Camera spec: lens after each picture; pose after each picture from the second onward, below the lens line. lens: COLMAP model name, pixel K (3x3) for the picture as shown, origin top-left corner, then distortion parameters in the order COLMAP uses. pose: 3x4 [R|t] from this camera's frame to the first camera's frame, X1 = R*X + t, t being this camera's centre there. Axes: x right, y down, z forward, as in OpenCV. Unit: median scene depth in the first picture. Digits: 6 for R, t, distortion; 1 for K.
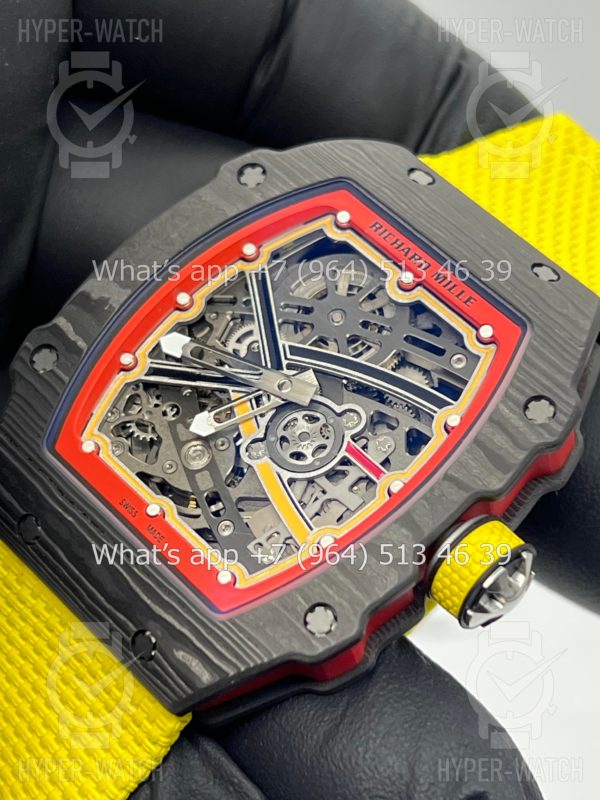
lens RADIAL K [[1930.7, 0, 293.7], [0, 1930.7, 405.2], [0, 0, 1]] dist [0.232212, 0.000000]
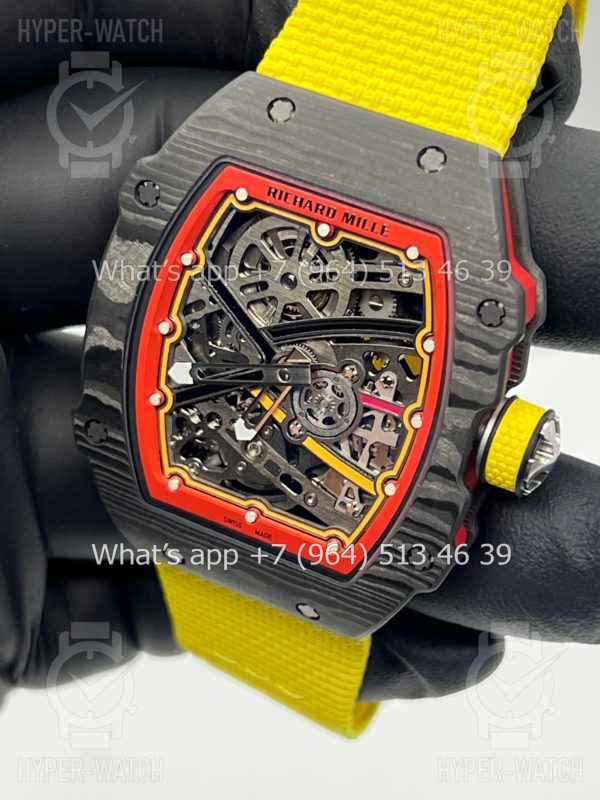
lens RADIAL K [[1930.7, 0, 292.7], [0, 1930.7, 403.0], [0, 0, 1]] dist [0.232212, 0.000000]
pose [[0.834295, -0.468855, -0.290046, 0.315123], [0.551120, 0.695168, 0.461528, -0.511184], [-0.014759, -0.544901, 0.838371, 0.048346]]
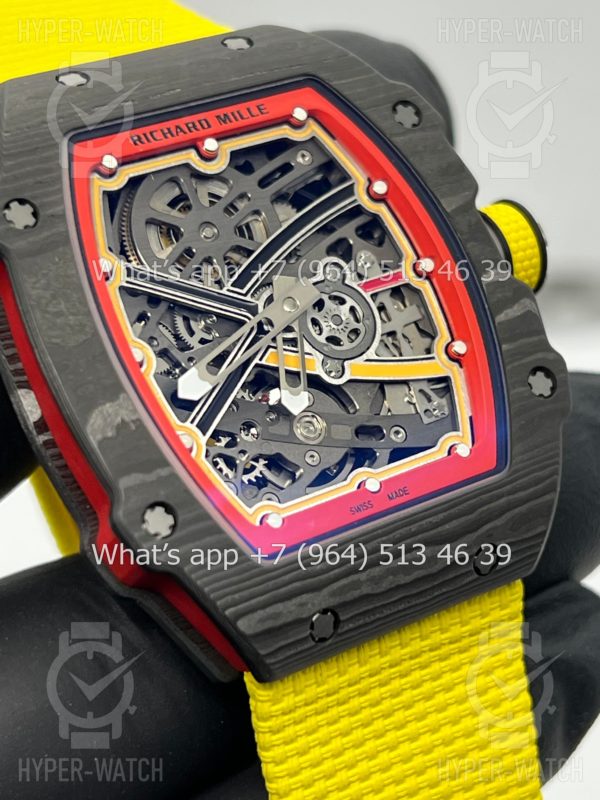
lens RADIAL K [[1930.7, 0, 296.5], [0, 1930.7, 401.6], [0, 0, 1]] dist [0.232212, 0.000000]
pose [[0.190831, -0.762579, 0.618107, -0.595607], [0.595751, 0.590425, 0.544499, -0.472437], [-0.780169, 0.264330, 0.566979, 0.491313]]
